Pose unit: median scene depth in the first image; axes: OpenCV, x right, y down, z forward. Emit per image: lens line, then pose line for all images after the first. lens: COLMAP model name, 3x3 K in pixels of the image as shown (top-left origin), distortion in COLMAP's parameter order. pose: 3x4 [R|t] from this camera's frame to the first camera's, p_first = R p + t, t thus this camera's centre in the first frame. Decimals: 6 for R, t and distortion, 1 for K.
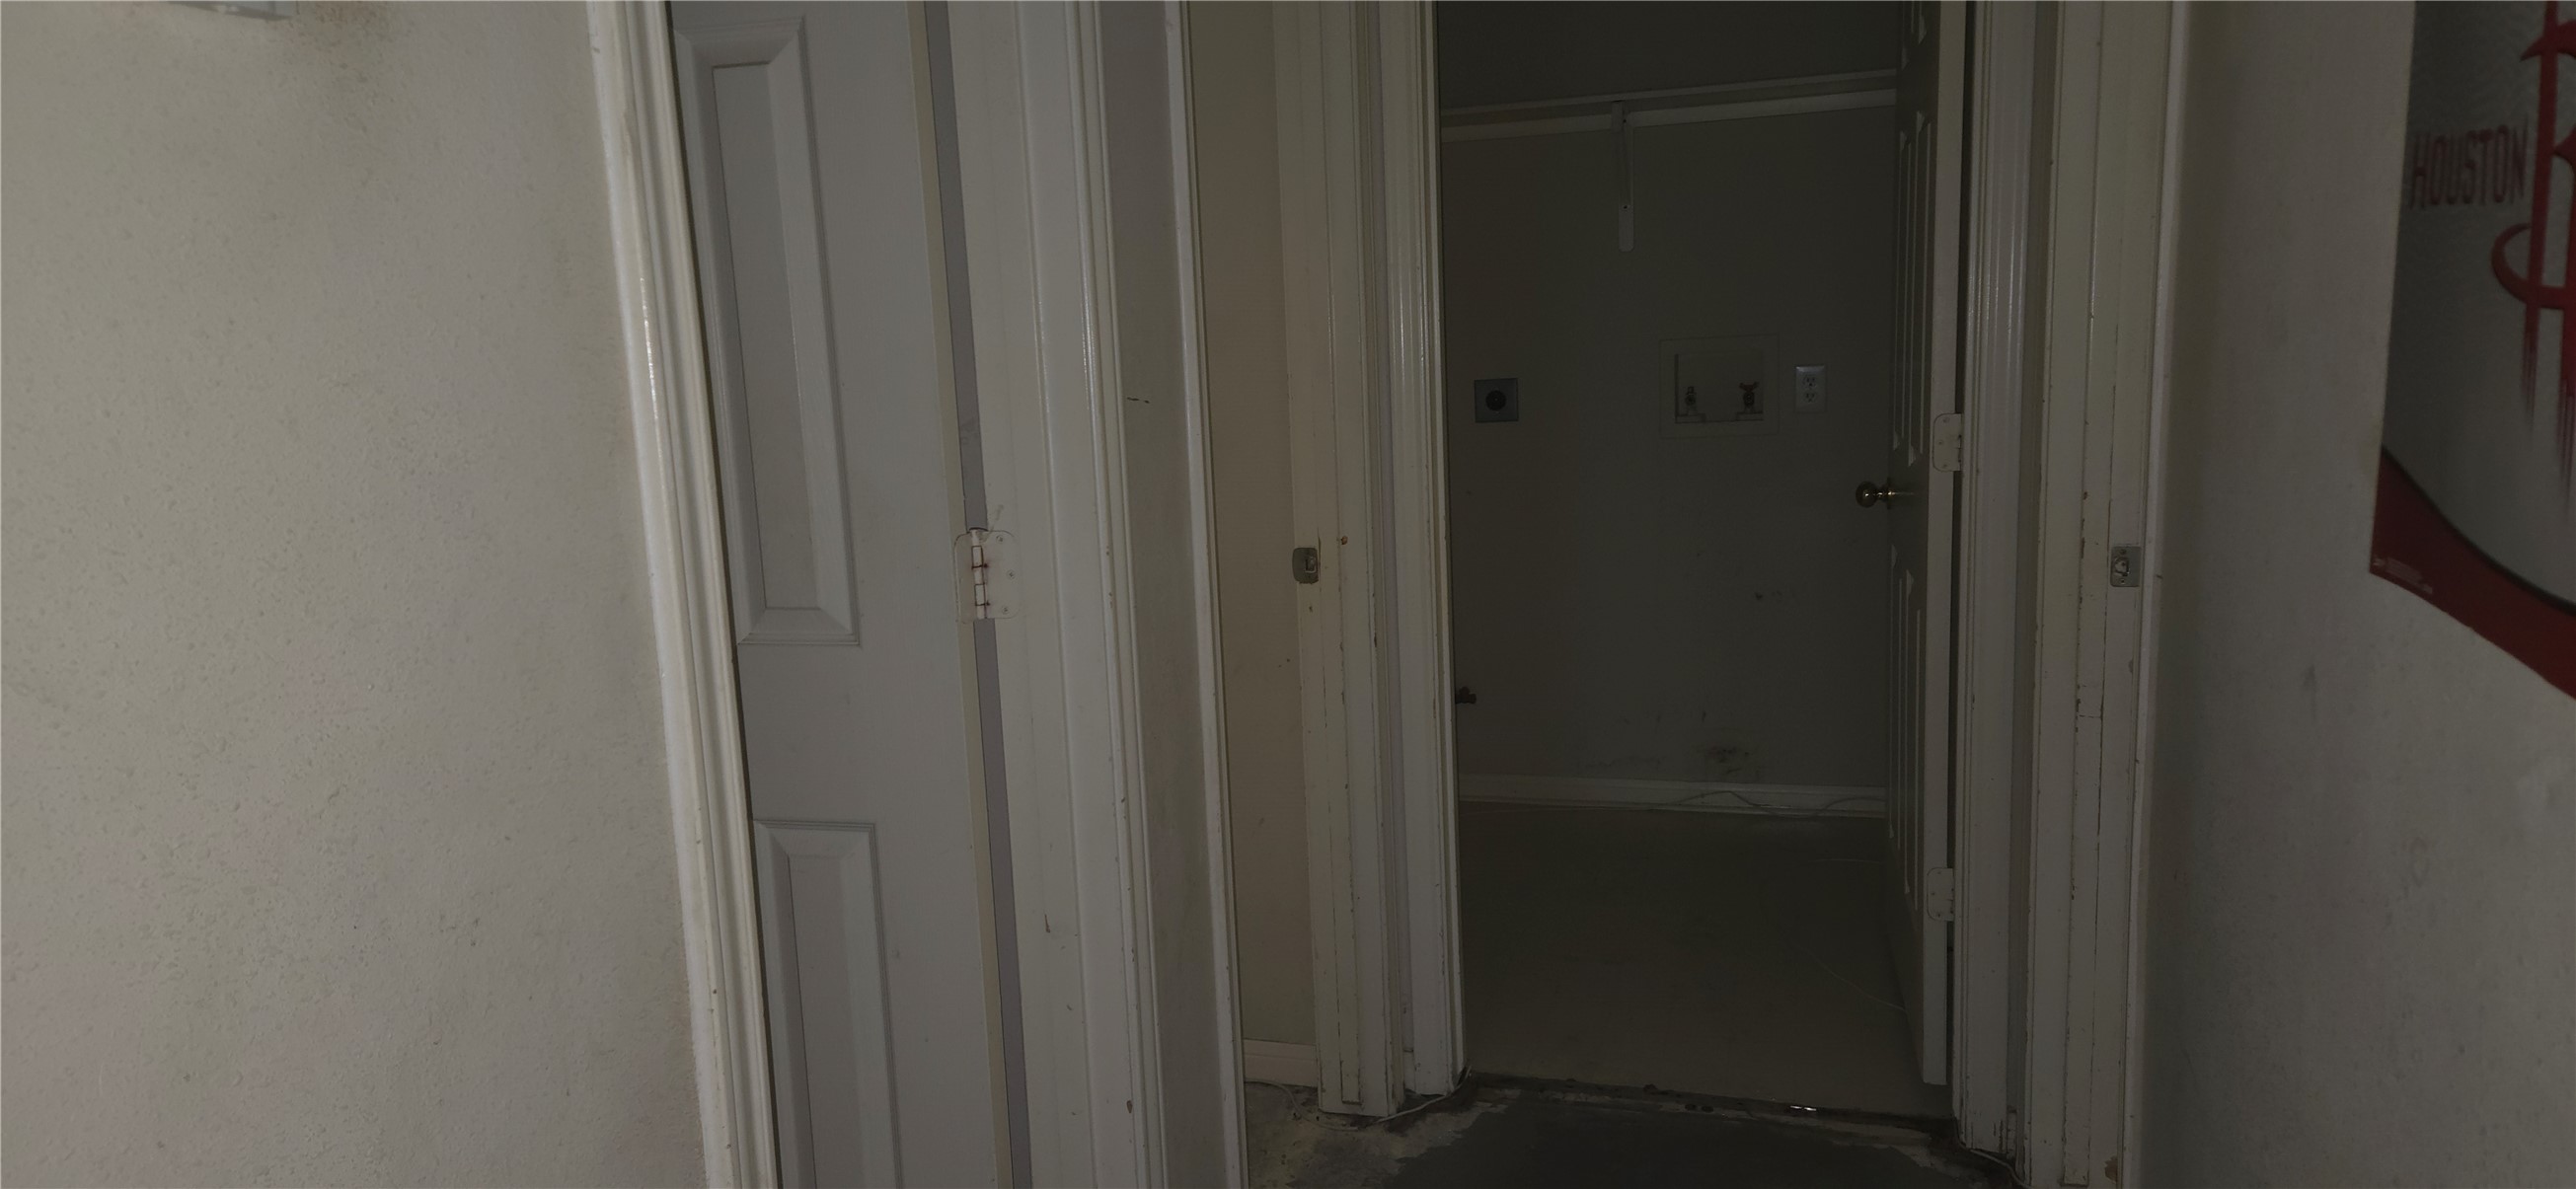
lens RADIAL K [[1711.8, 0, 1261.0], [0, 1711.8, 606.5], [0, 0, 1]] dist [0.071341, -0.055760]
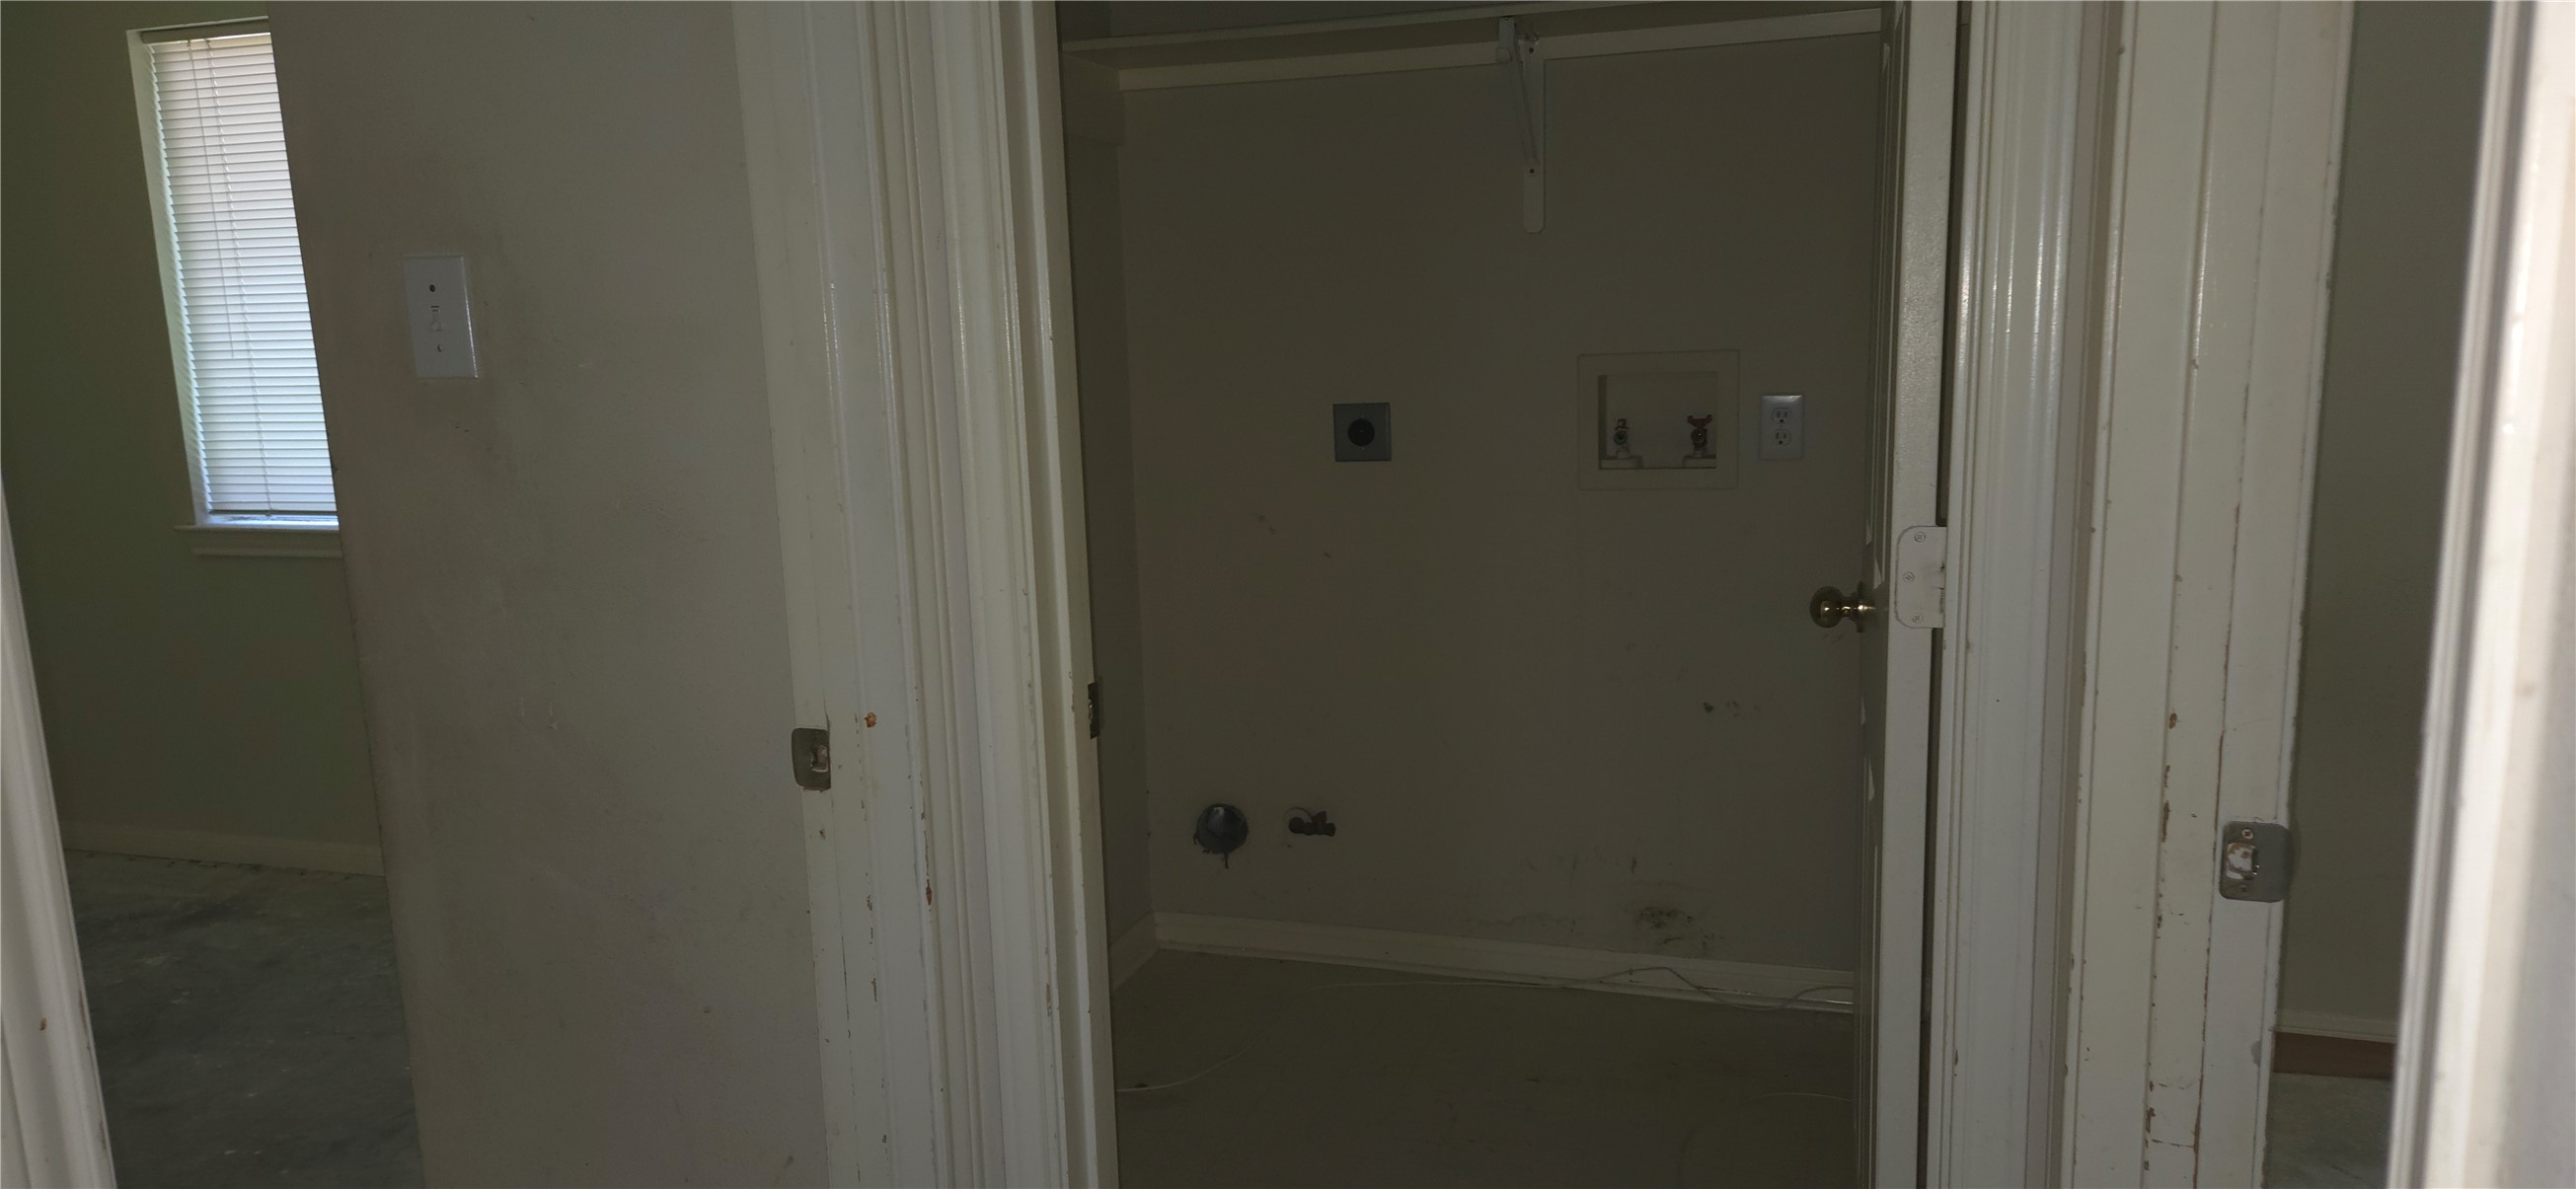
lens RADIAL K [[1711.8, 0, 1285.7], [0, 1711.8, 615.2], [0, 0, 1]] dist [0.071341, -0.055760]
pose [[0.999647, 0.018150, -0.019408, 0.125755], [-0.017876, 0.999740, 0.014177, -0.053645], [0.019661, -0.013825, 0.999711, 0.272222]]
